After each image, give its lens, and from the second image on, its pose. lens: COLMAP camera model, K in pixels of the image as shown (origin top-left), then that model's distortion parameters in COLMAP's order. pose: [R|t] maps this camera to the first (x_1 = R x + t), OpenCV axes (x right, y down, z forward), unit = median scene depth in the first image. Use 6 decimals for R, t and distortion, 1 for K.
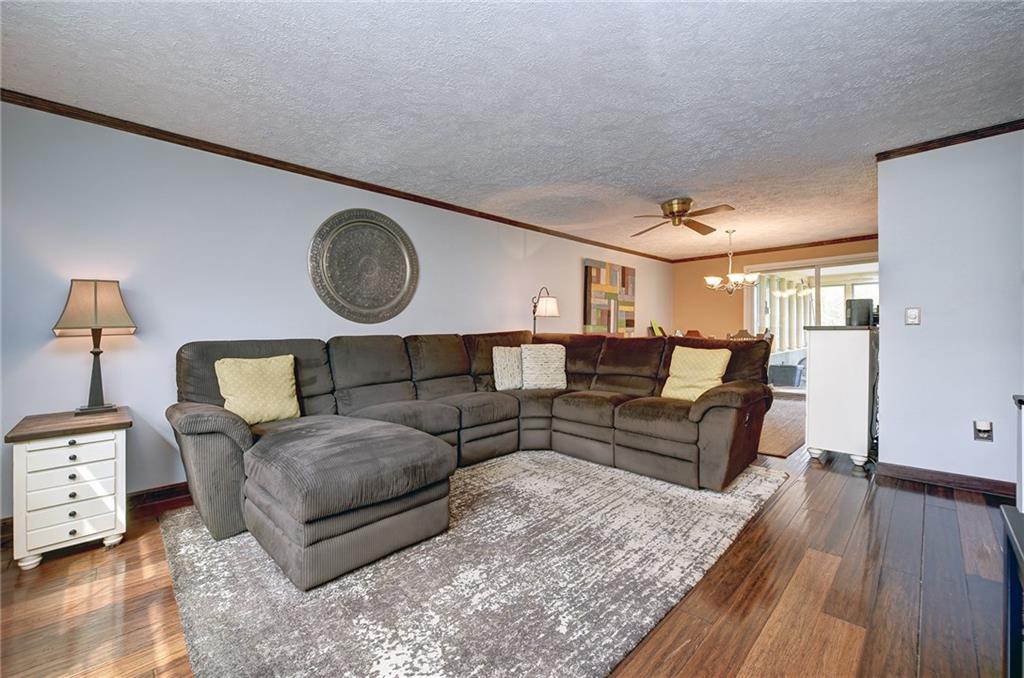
lens RADIAL K [[416.5, 0, 483.5], [0, 416.5, 319.8], [0, 0, 1]] dist [-0.008935, -0.000211]
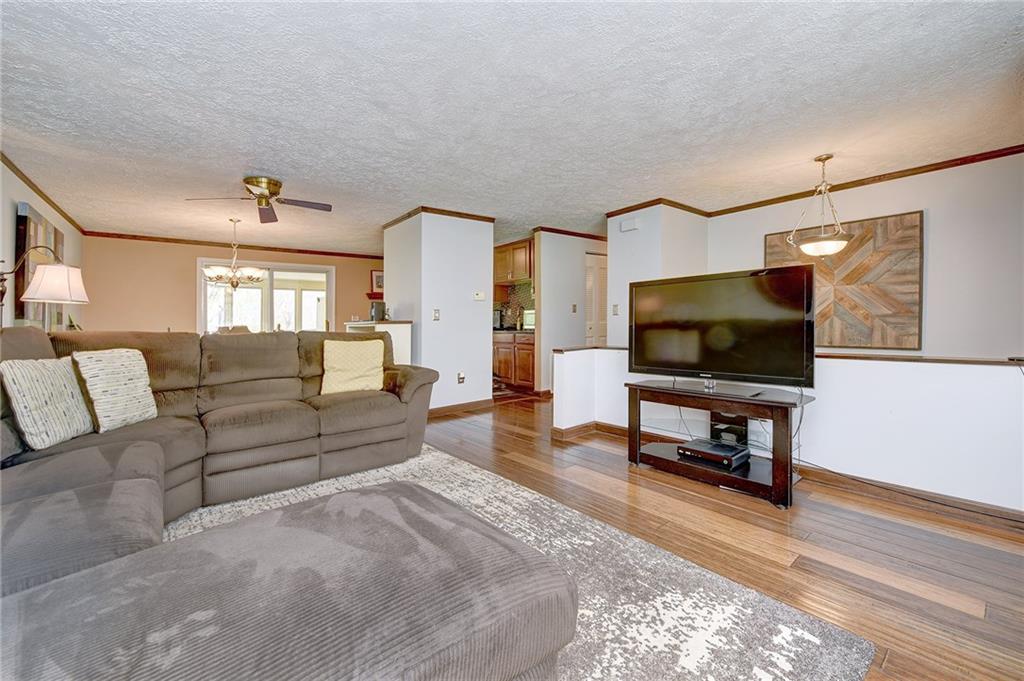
lens RADIAL K [[416.5, 0, 521.3], [0, 416.5, 326.7], [0, 0, 1]] dist [-0.008935, -0.000211]
pose [[0.046035, -0.003176, 0.998935, -0.702856], [-0.009752, 0.999946, 0.003628, 0.034955], [-0.998892, -0.009909, 0.046001, 0.717803]]
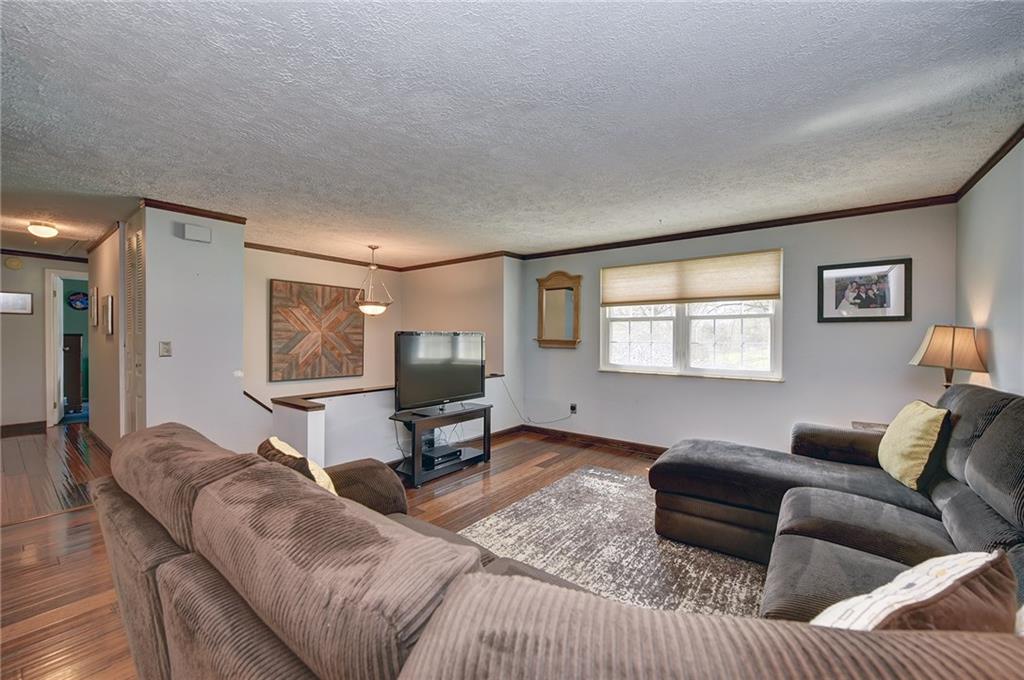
lens RADIAL K [[416.5, 0, 510.3], [0, 416.5, 346.1], [0, 0, 1]] dist [-0.008935, -0.000211]
pose [[-0.981301, 0.000278, -0.192482, 0.522813], [0.003128, 0.999890, -0.014502, -0.027755], [0.192456, -0.014833, -0.981193, 1.951254]]
